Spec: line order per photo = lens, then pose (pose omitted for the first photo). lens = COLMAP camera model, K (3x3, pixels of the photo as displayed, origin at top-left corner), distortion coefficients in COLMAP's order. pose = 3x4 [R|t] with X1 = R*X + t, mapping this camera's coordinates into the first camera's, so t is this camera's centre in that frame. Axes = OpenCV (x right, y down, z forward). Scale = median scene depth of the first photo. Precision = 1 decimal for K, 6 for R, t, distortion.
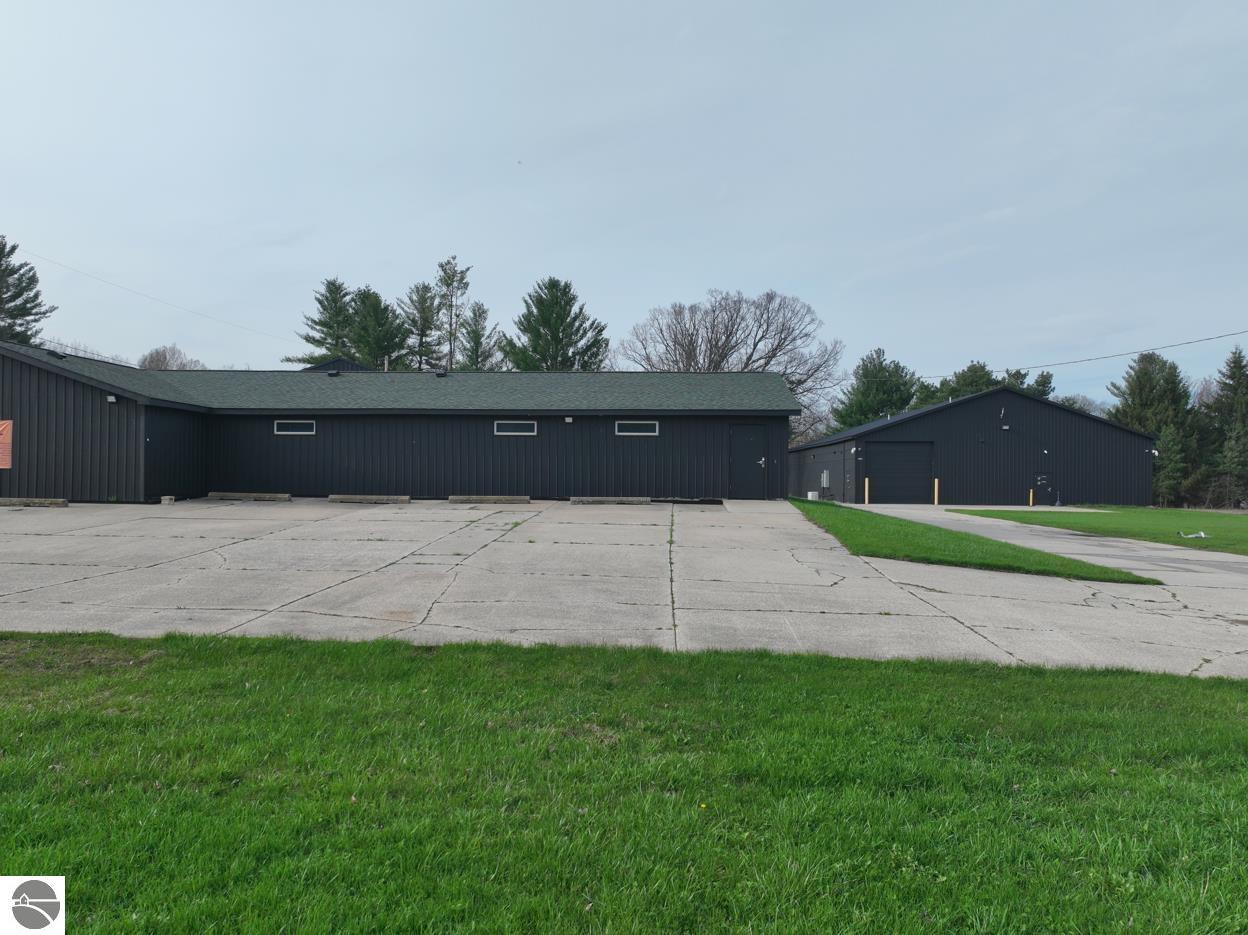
lens RADIAL K [[880.9, 0, 624.4], [0, 880.9, 463.6], [0, 0, 1]] dist [0.000855, 0.017946]
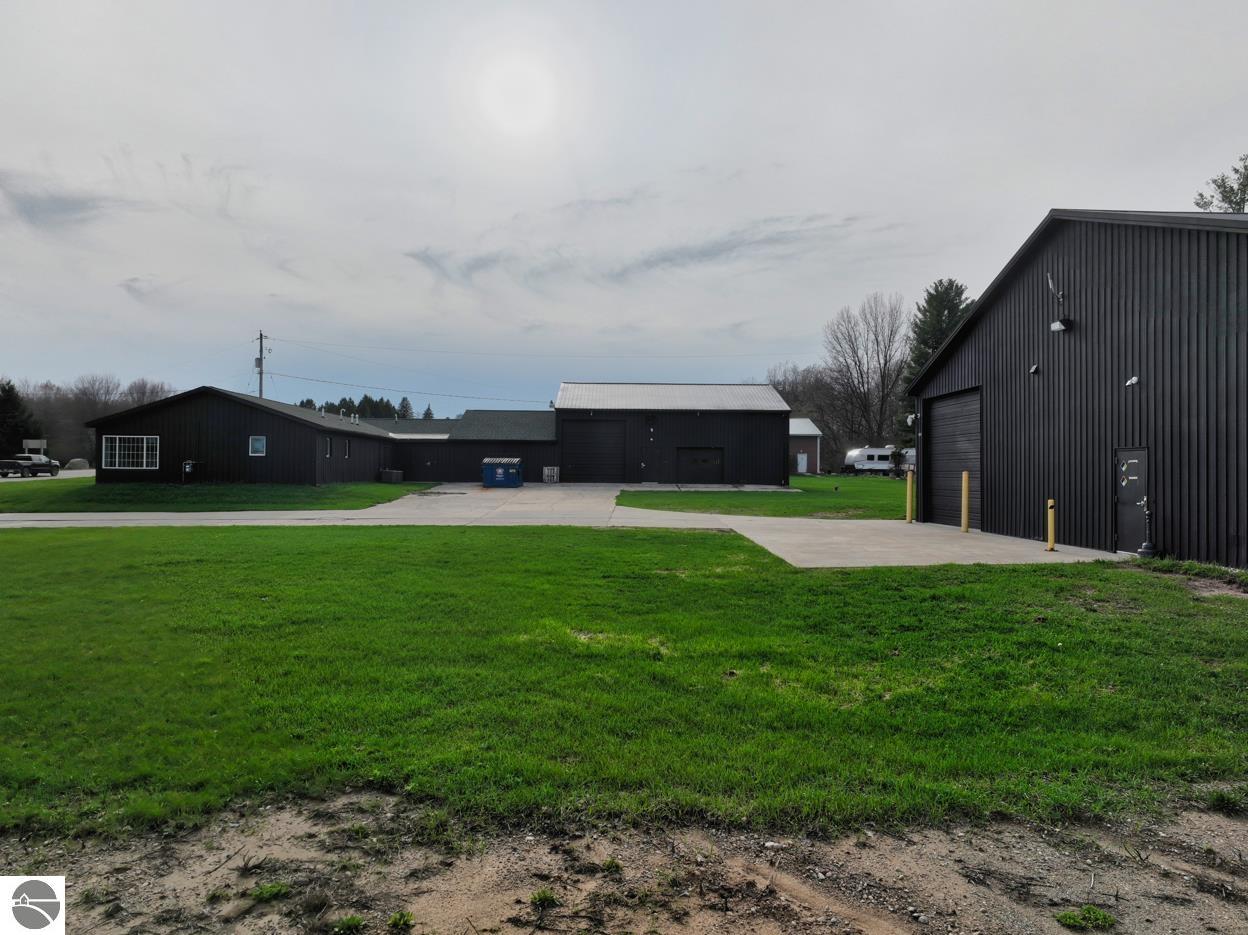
lens RADIAL K [[880.9, 0, 624.4], [0, 880.9, 463.6], [0, 0, 1]] dist [0.000855, 0.017946]
pose [[0.063451, -0.019579, -0.997793, 1.734179], [0.009913, 0.999771, -0.018987, 0.045196], [0.997936, -0.008686, 0.063631, 1.778182]]
